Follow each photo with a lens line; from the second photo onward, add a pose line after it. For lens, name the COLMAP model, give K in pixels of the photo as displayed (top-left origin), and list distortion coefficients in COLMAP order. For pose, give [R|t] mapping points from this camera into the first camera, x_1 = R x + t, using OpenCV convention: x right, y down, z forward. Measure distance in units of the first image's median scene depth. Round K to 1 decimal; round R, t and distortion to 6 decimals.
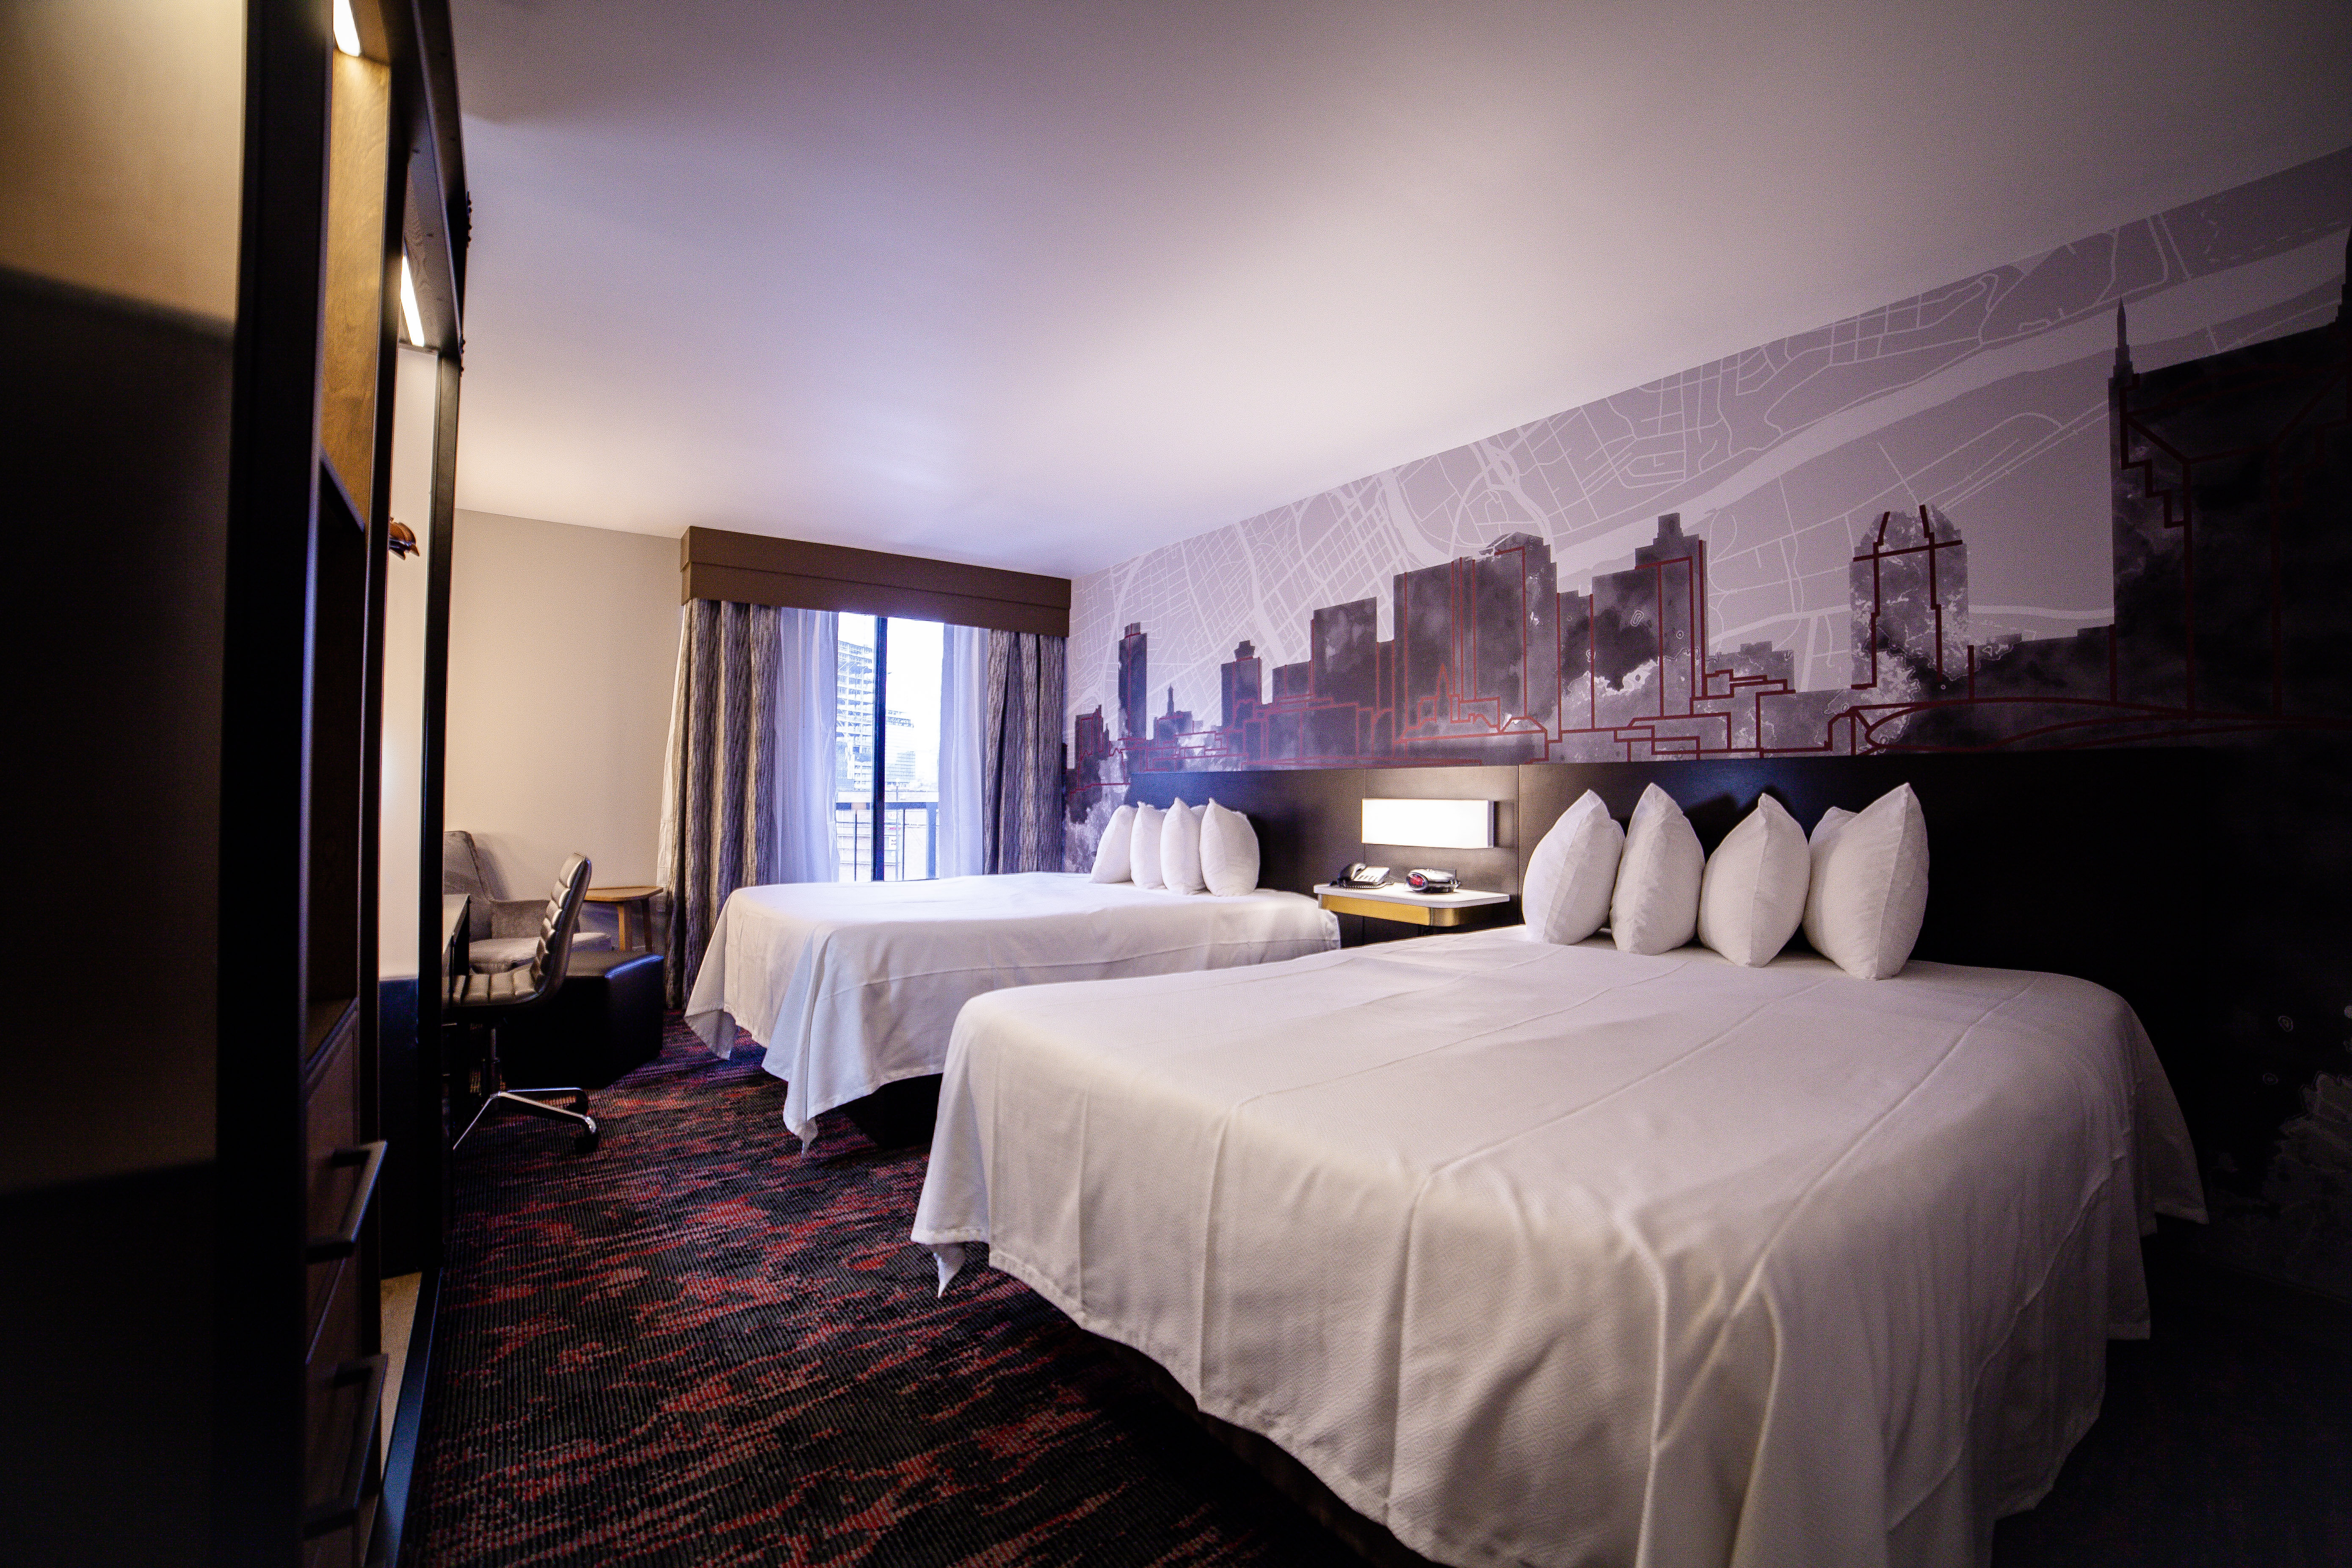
lens RADIAL K [[943.0, 0, 1189.1], [0, 943.0, 790.7], [0, 0, 1]] dist [-0.093818, 0.026829]
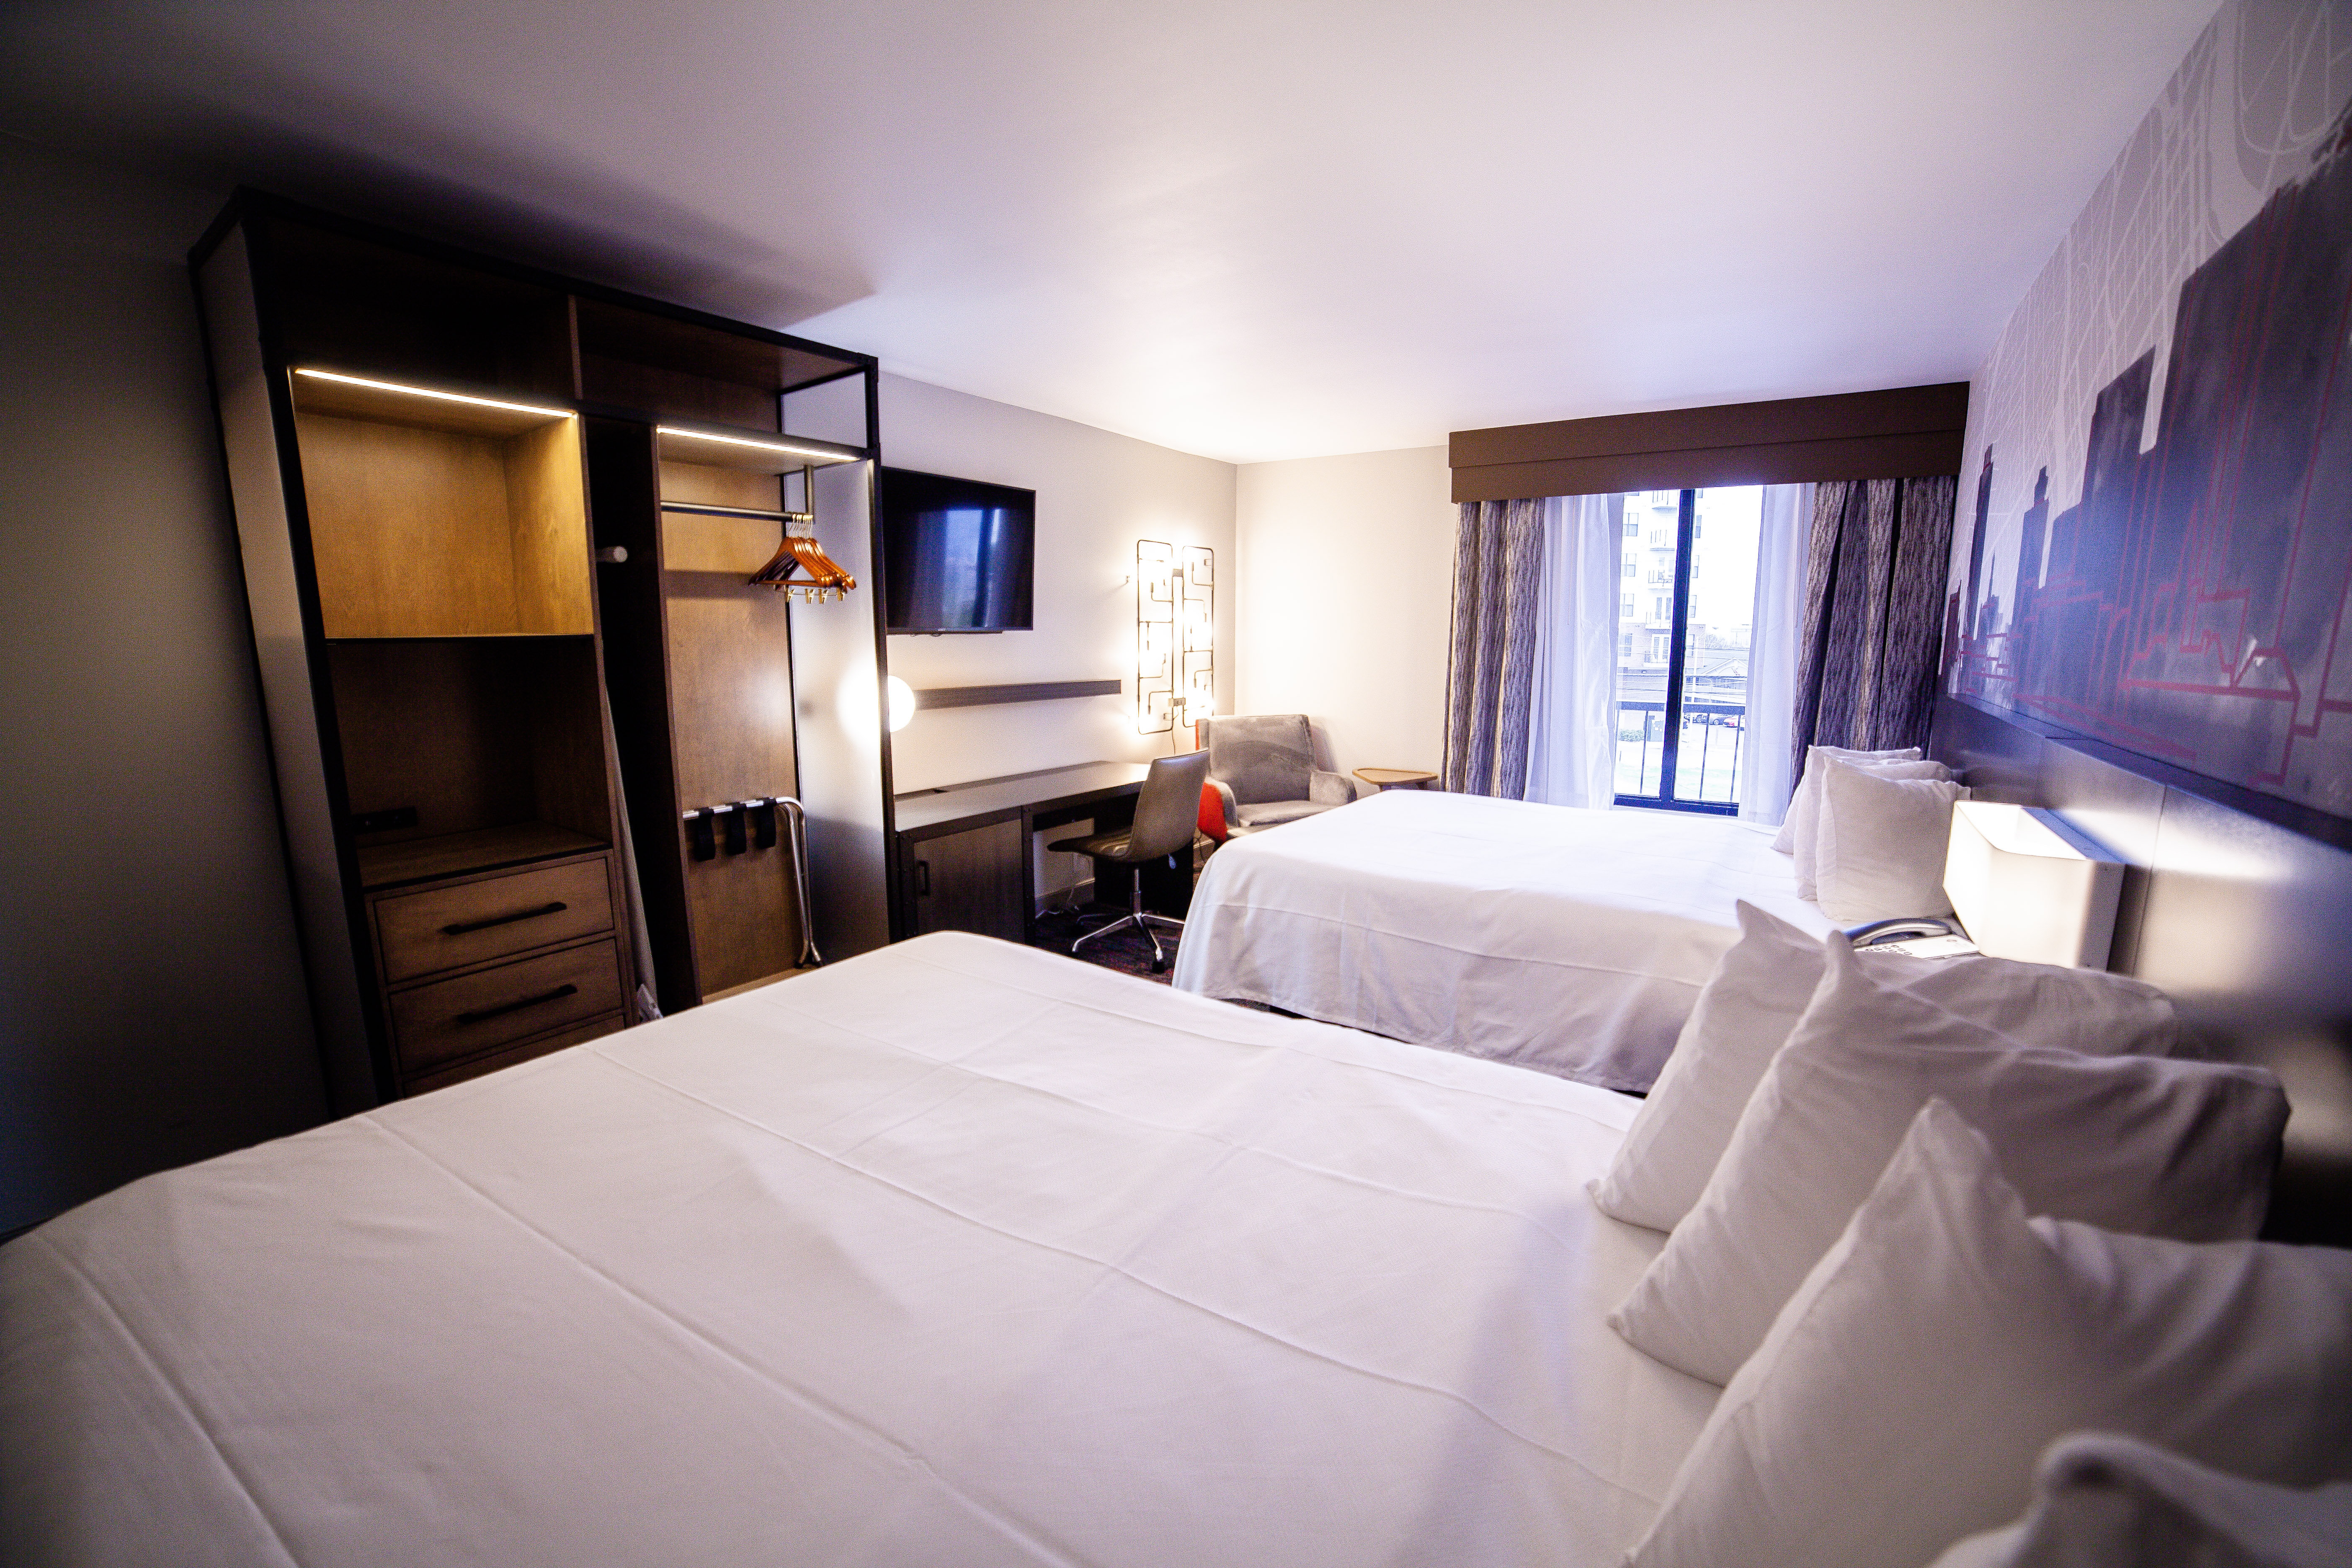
lens RADIAL K [[943.0, 0, 1189.1], [0, 943.0, 790.7], [0, 0, 1]] dist [-0.093818, 0.026829]
pose [[0.330214, 0.146015, -0.932544, 0.371671], [0.005796, 0.987630, 0.156693, -0.055414], [0.943888, -0.057148, 0.325283, 0.349217]]
